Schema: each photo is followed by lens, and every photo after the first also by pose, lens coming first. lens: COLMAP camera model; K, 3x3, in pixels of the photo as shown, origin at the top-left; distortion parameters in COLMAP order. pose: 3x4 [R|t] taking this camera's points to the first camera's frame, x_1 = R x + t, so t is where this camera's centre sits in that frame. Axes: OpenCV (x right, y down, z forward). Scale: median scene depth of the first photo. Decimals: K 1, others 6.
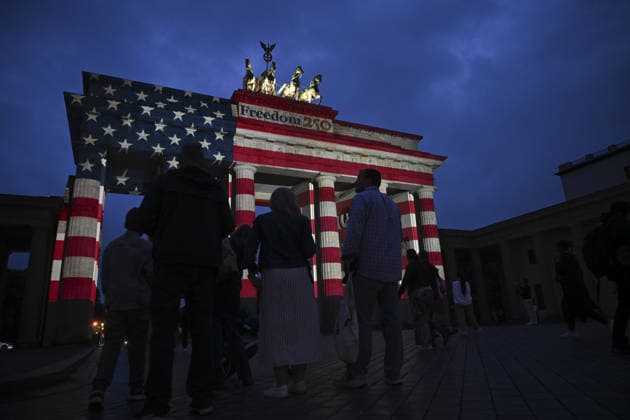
lens RADIAL K [[421.7, 0, 311.4], [0, 421.7, 214.4], [0, 0, 1]] dist [0.002326, 0.000944]
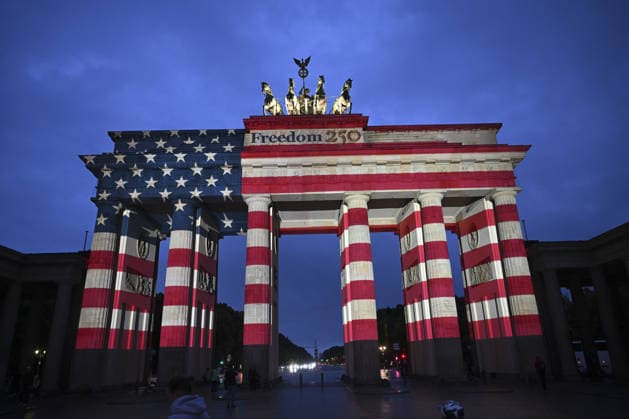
lens RADIAL K [[439.3, 0, 315.4], [0, 439.3, 216.3], [0, 0, 1]] dist [-0.002123, -0.000274]
pose [[0.907616, -0.113953, -0.404039, 0.316337], [0.098801, 0.993402, -0.058232, -0.005686], [0.408009, 0.012933, 0.912886, 0.166325]]
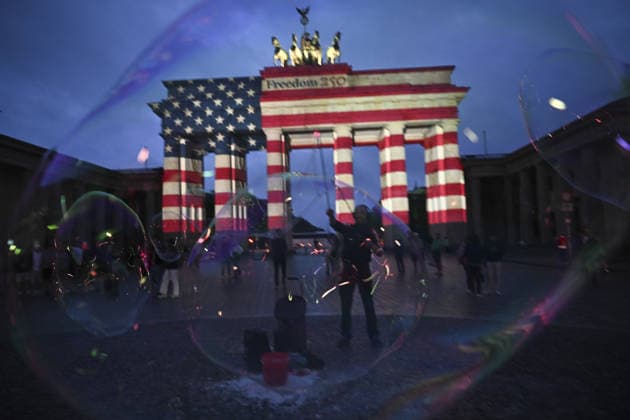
lens RADIAL K [[440.0, 0, 315.9], [0, 440.0, 216.8], [0, 0, 1]] dist [-0.002123, -0.000274]
pose [[0.886253, -0.013763, -0.462996, 0.549260], [0.118434, 0.973066, 0.197777, -0.099300], [0.447804, -0.230115, 0.864013, -0.170415]]
